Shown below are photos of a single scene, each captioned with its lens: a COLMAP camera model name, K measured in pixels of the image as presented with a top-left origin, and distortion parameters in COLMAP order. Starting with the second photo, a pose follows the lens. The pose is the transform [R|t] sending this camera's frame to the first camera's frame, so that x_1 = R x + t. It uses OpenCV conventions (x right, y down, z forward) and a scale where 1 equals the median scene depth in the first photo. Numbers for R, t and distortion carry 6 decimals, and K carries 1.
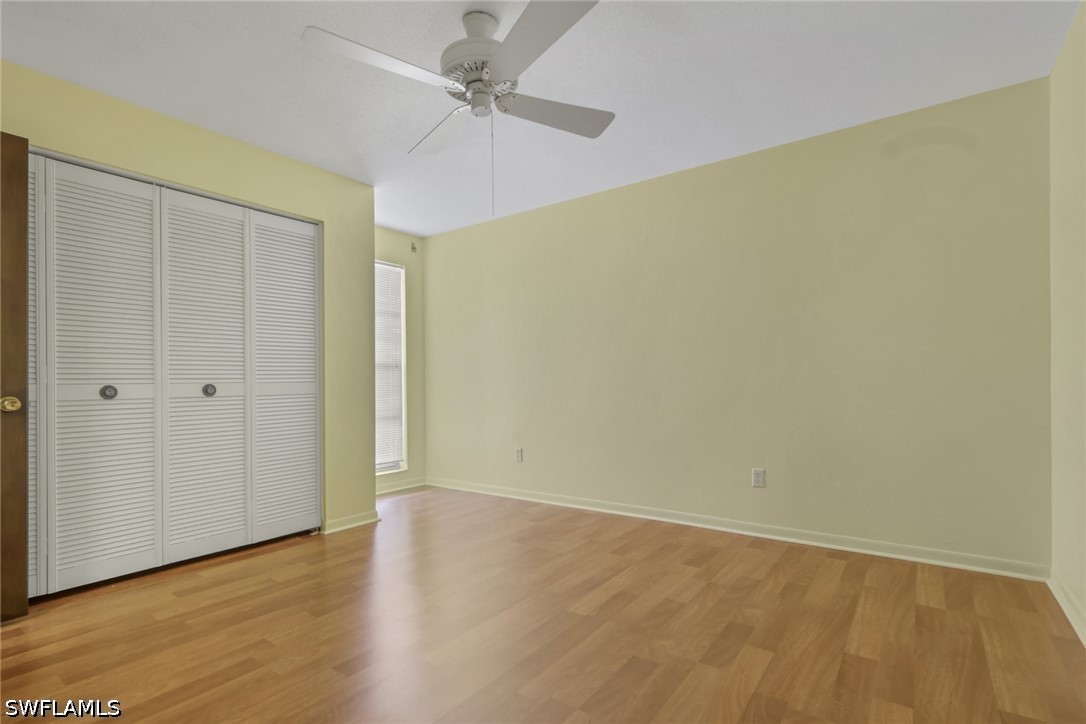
lens RADIAL K [[520.3, 0, 532.9], [0, 520.3, 381.6], [0, 0, 1]] dist [-0.001549, -0.000156]
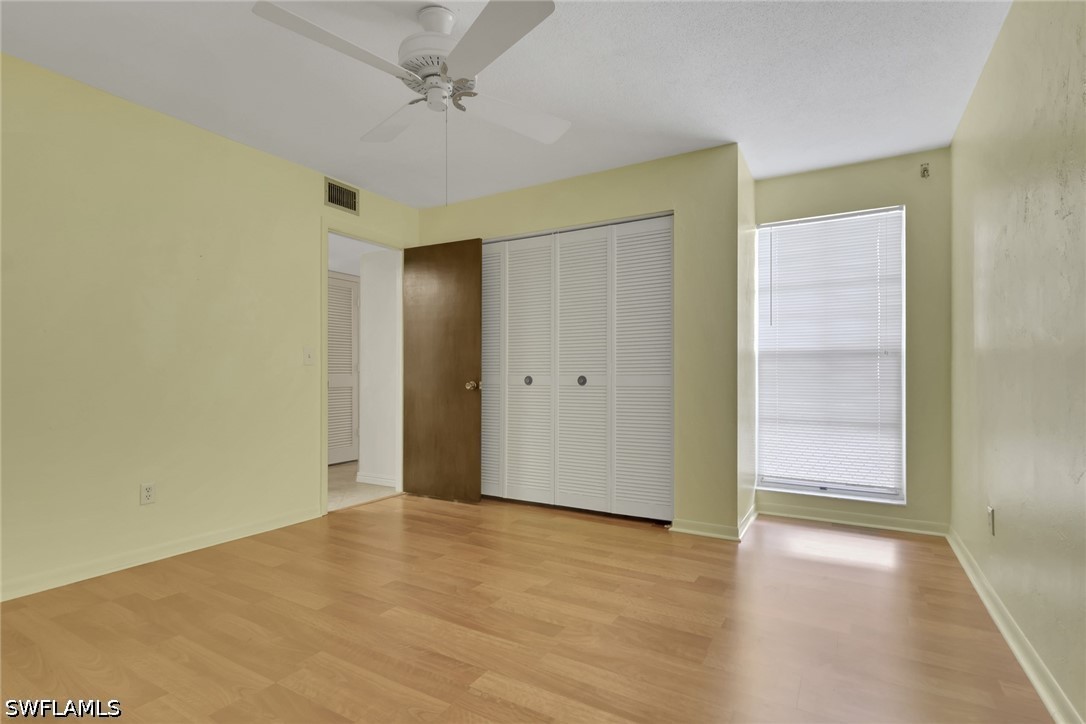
lens RADIAL K [[522.4, 0, 534.3], [0, 522.4, 370.3], [0, 0, 1]] dist [-0.000682, 0.000821]
pose [[0.107227, -0.001799, -0.994233, 0.589921], [-0.000857, 0.999998, -0.001902, -0.005421], [0.994234, 0.001056, 0.107225, 0.687740]]
